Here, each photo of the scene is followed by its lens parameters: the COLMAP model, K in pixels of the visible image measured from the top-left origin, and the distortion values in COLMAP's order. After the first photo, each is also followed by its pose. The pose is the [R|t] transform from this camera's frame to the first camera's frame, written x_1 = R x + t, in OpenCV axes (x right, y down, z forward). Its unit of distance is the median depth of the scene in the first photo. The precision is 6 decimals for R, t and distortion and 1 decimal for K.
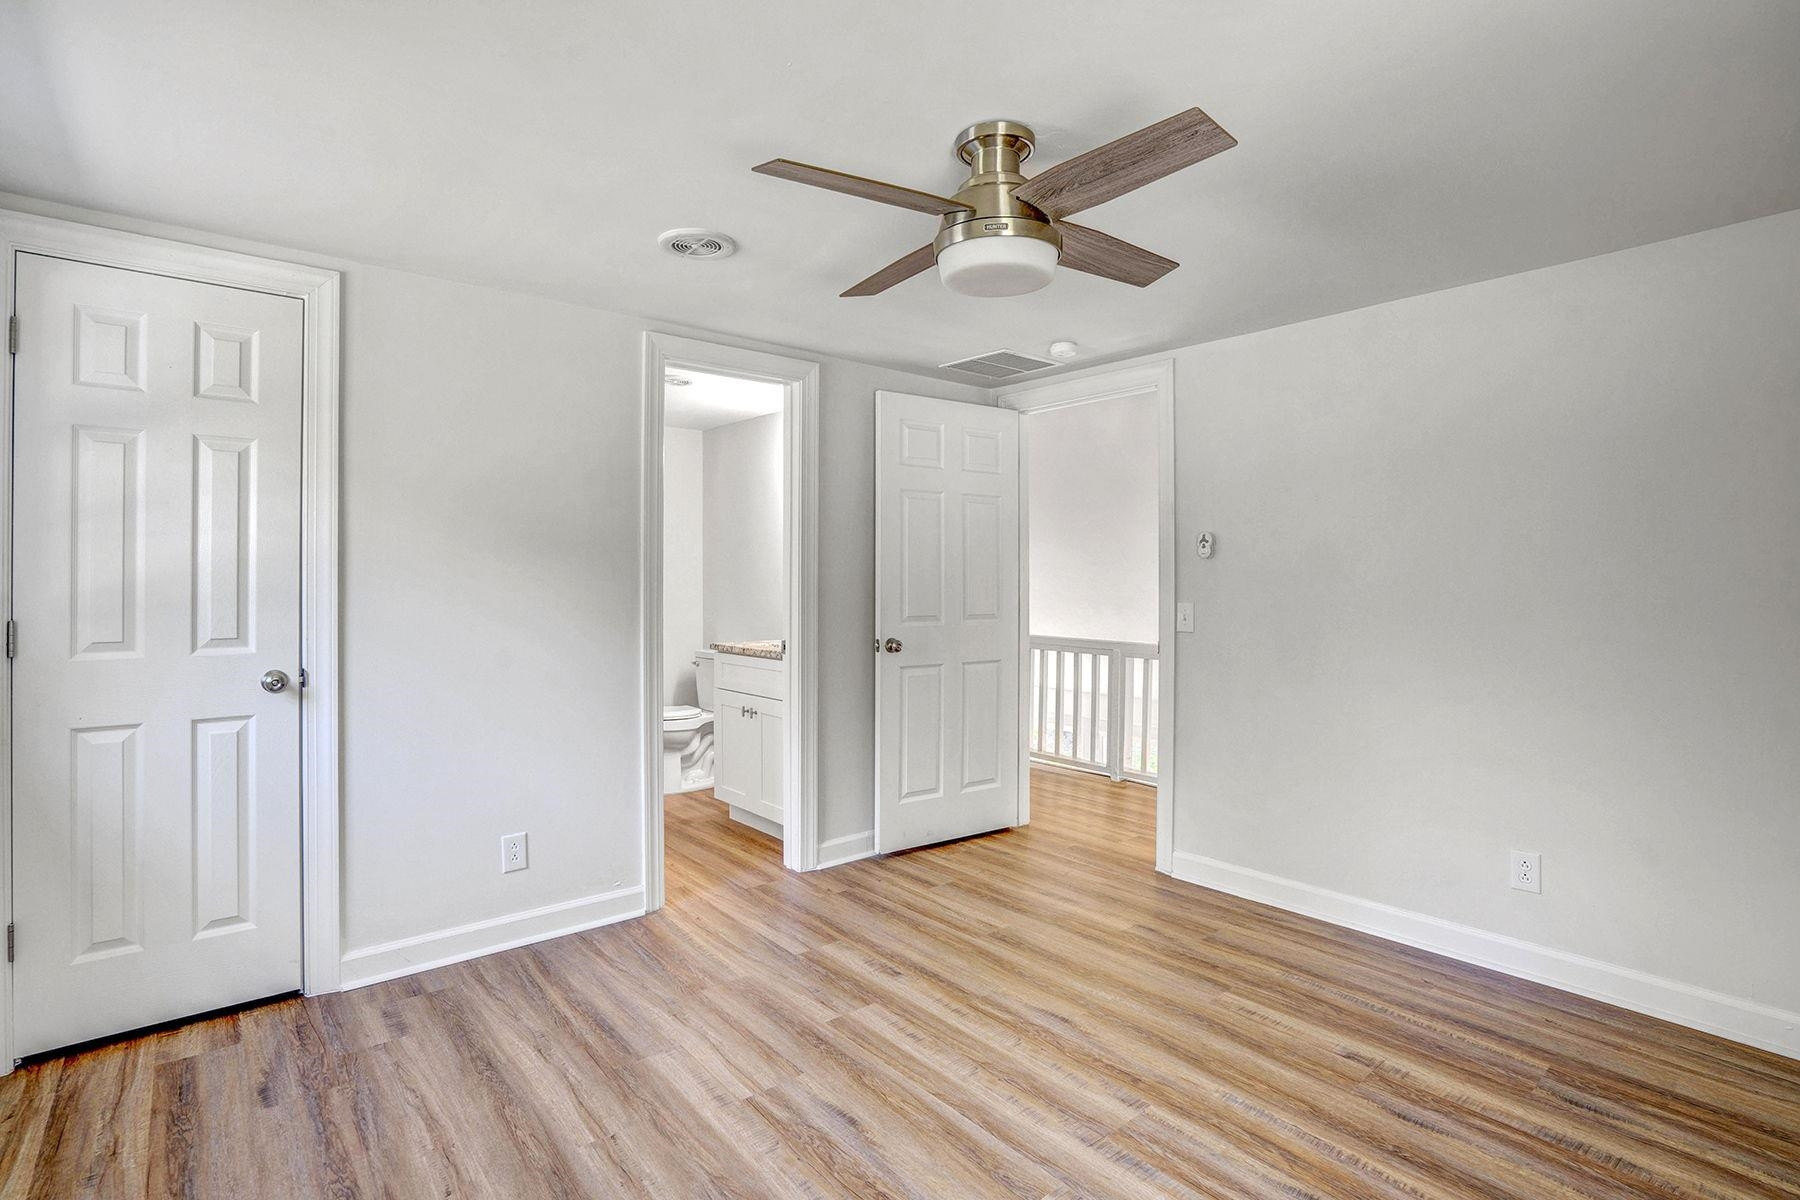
lens RADIAL K [[899.3, 0, 907.4], [0, 899.3, 577.8], [0, 0, 1]] dist [-0.058086, 0.000042]
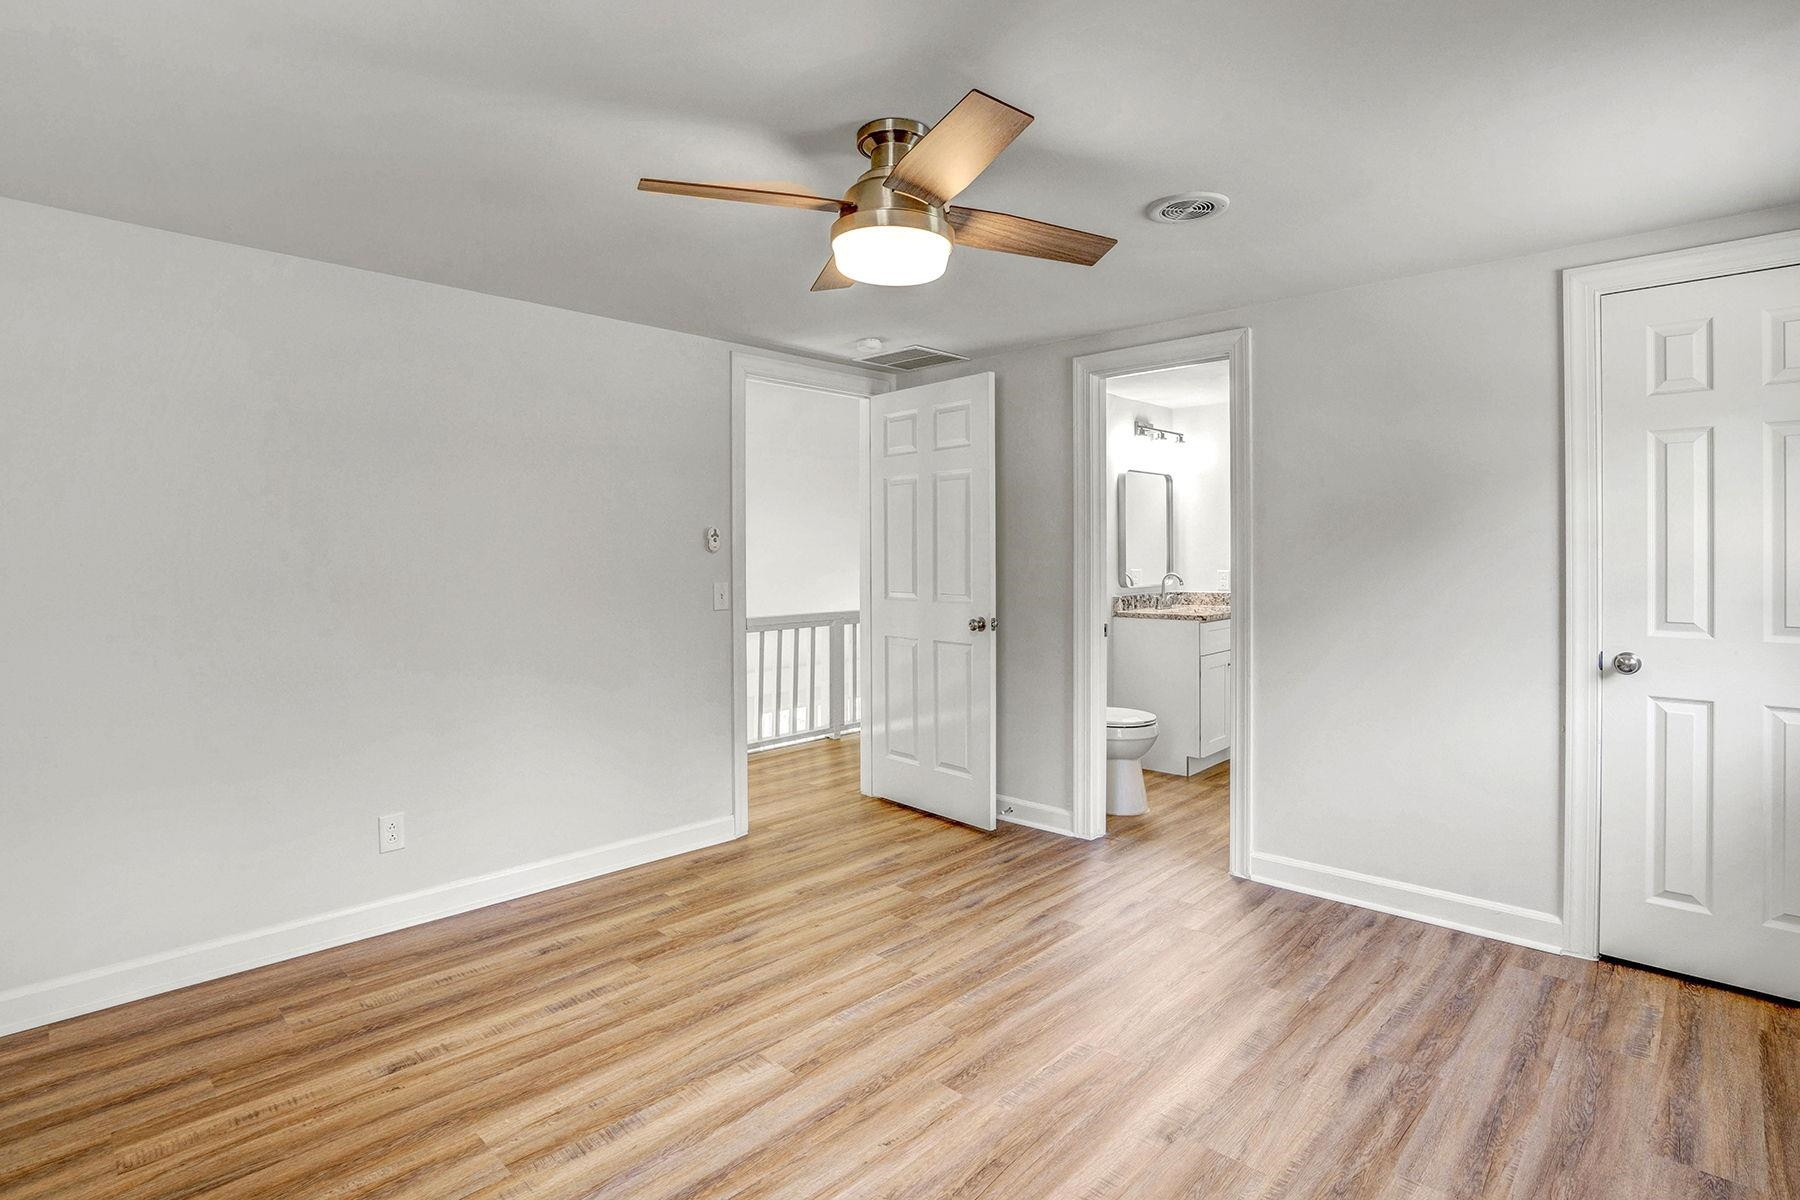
lens RADIAL K [[899.3, 0, 907.4], [0, 899.3, 577.8], [0, 0, 1]] dist [-0.058086, 0.000042]
pose [[-0.137860, -0.029138, 0.990023, -0.830054], [0.004057, 0.999542, 0.029983, -0.003050], [-0.990443, 0.008150, -0.137679, 1.017225]]
